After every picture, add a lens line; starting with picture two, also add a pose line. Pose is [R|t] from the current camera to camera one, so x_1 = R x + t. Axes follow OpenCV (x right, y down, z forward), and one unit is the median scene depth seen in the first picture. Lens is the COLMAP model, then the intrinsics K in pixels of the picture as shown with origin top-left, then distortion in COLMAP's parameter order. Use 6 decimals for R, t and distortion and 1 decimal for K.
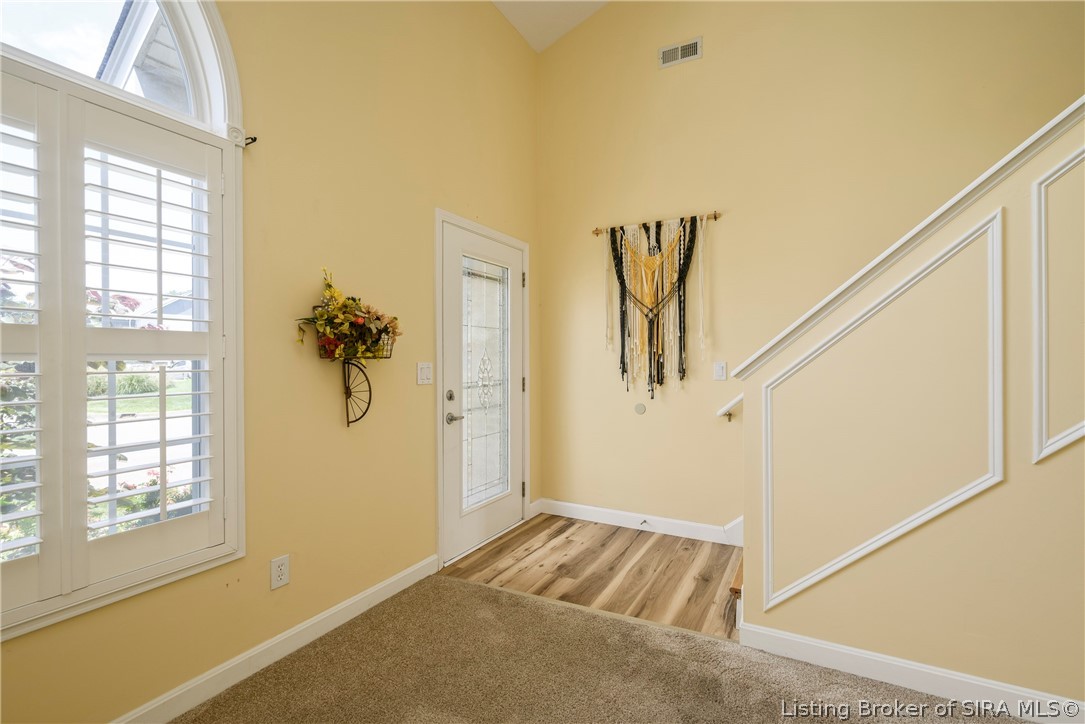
lens RADIAL K [[493.6, 0, 547.2], [0, 493.6, 361.2], [0, 0, 1]] dist [-0.001423, -0.000829]
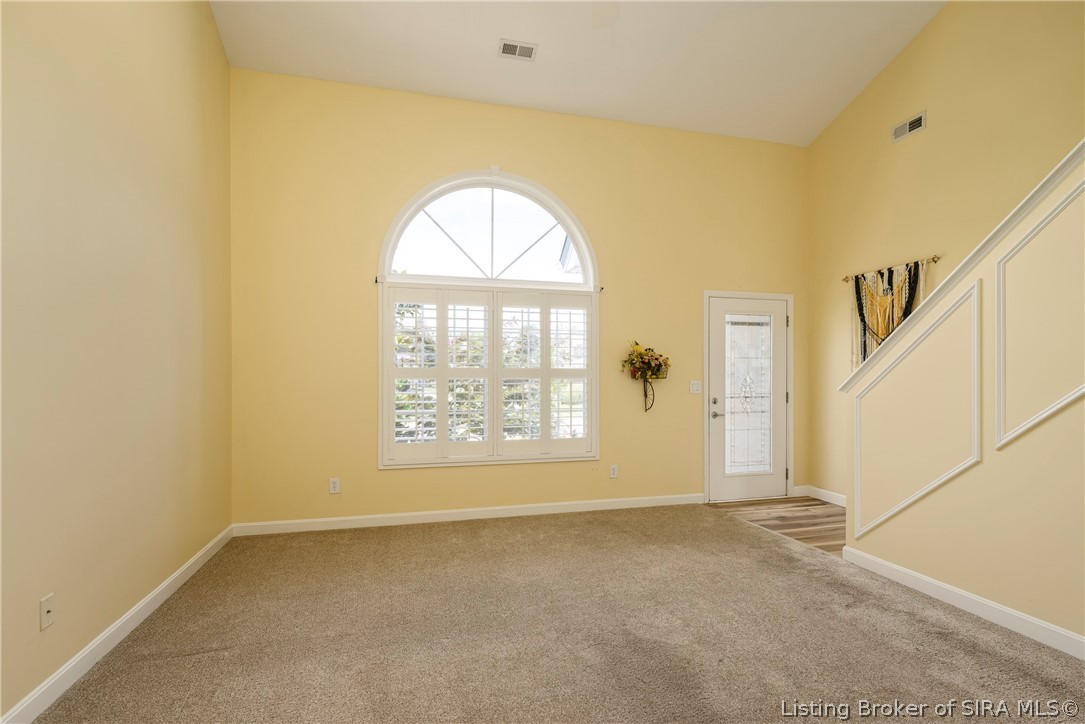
lens RADIAL K [[493.6, 0, 547.2], [0, 493.6, 361.2], [0, 0, 1]] dist [-0.001423, -0.000829]
pose [[0.692047, -0.023446, -0.721471, 0.625770], [-0.005026, 0.999292, -0.037296, 0.001003], [0.721834, 0.029437, 0.691439, -0.565462]]
